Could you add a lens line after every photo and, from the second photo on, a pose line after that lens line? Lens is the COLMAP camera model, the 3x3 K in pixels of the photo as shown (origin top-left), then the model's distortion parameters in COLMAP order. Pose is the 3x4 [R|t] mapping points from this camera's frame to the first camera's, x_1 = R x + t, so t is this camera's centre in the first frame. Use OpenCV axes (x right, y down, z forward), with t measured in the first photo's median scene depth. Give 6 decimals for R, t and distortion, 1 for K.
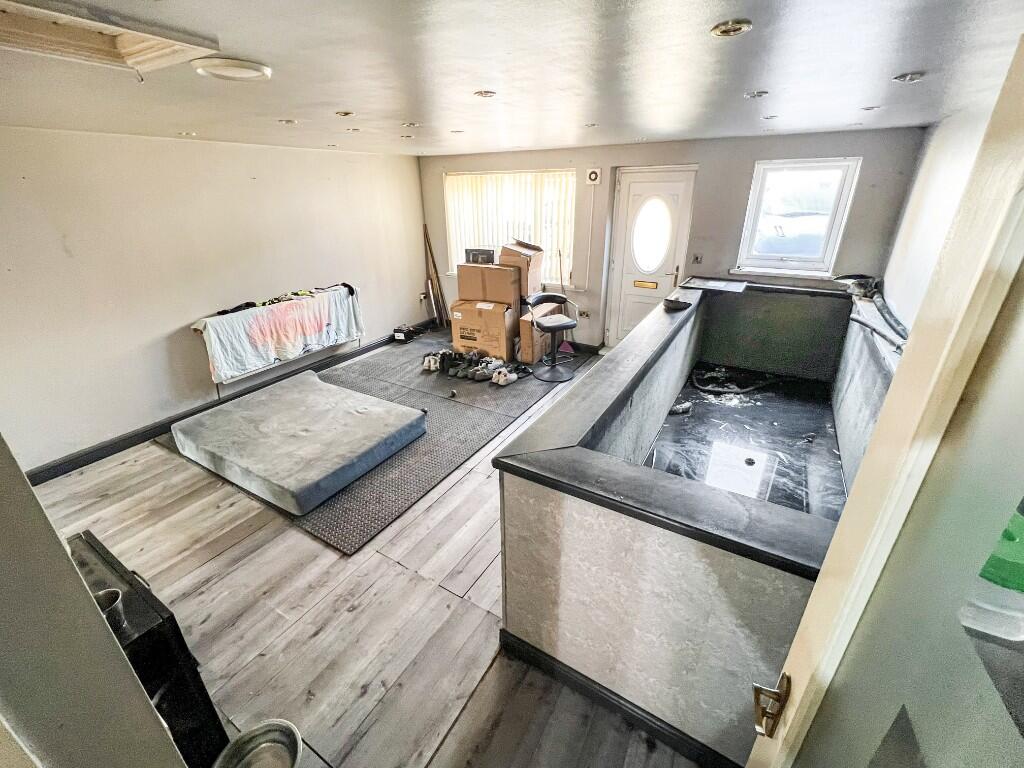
lens RADIAL K [[421.1, 0, 509.7], [0, 421.1, 382.5], [0, 0, 1]] dist [0.000746, -0.000095]
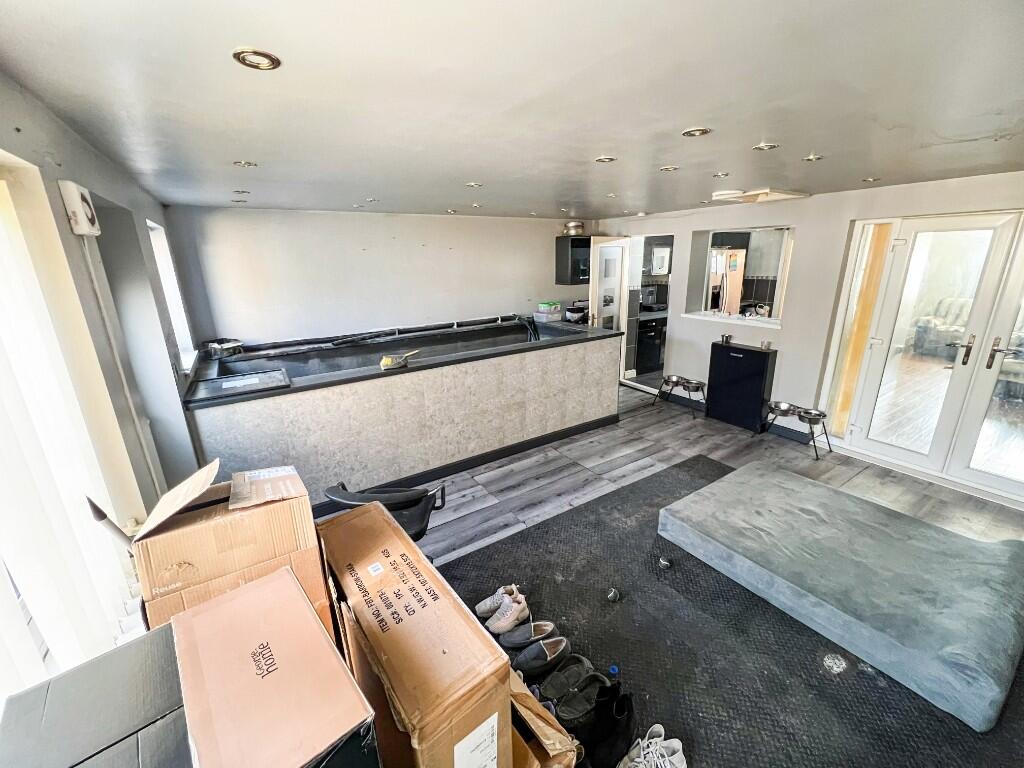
lens RADIAL K [[421.1, 0, 509.7], [0, 421.1, 382.5], [0, 0, 1]] dist [0.000746, -0.000095]
pose [[-0.896950, -0.107986, 0.428743, -0.419523], [0.200022, 0.765696, 0.611310, -1.033687], [-0.394300, 0.634073, -0.665191, 2.378170]]
